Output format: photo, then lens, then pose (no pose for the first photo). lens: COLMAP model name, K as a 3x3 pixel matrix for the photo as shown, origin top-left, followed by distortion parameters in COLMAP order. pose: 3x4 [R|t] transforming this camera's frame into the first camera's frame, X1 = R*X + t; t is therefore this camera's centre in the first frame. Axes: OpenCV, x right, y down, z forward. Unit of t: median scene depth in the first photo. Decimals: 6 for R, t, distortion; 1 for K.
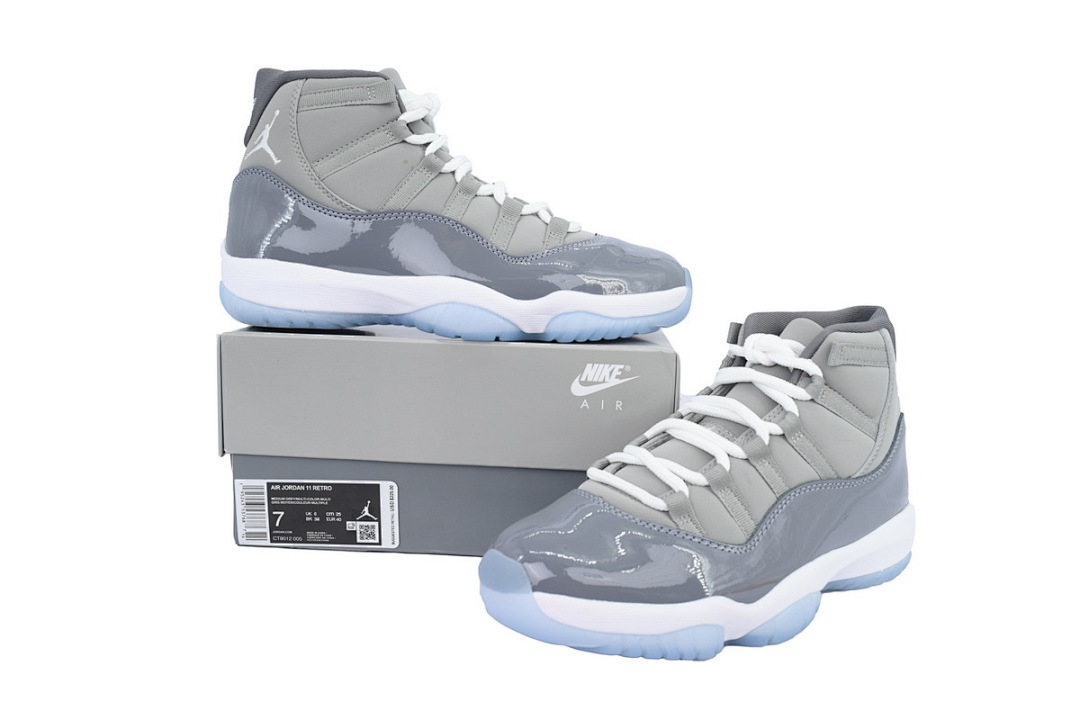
lens RADIAL K [[913.8, 0, 540.0], [0, 913.8, 360.0], [0, 0, 1]] dist [-0.002387, 0.001219]
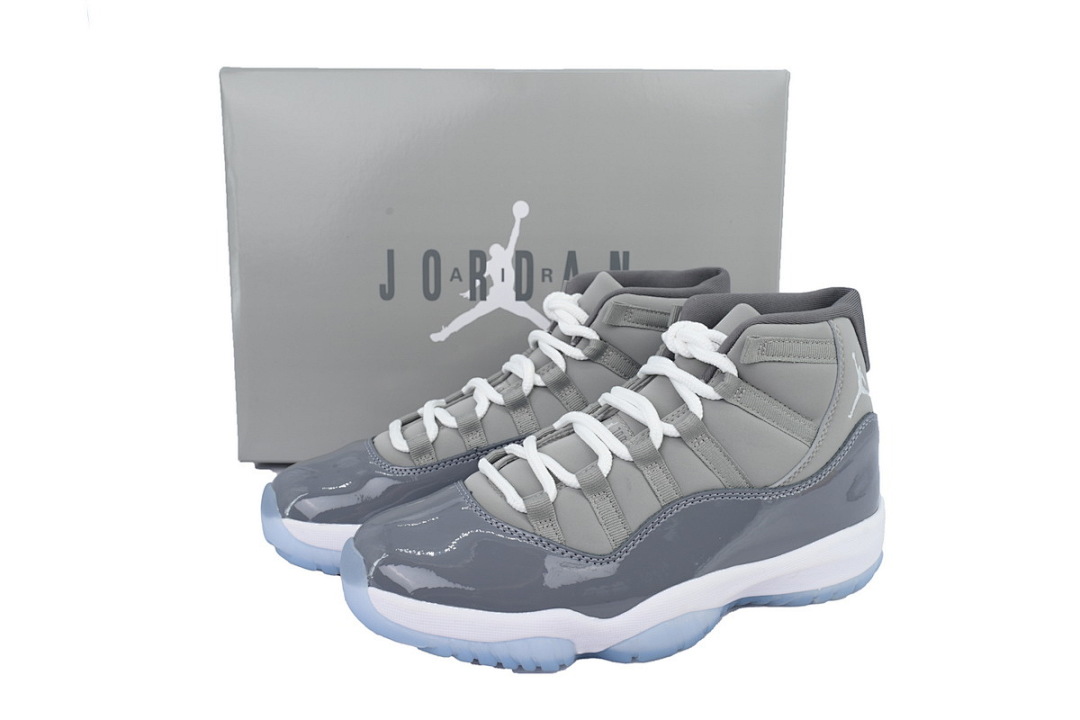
lens RADIAL K [[913.8, 0, 540.0], [0, 913.8, 360.0], [0, 0, 1]] dist [-0.002387, 0.001219]
pose [[0.965050, 0.039835, -0.259022, 0.361297], [-0.018337, 0.996222, 0.084891, -0.069797], [0.261425, -0.077174, 0.962134, 0.089295]]
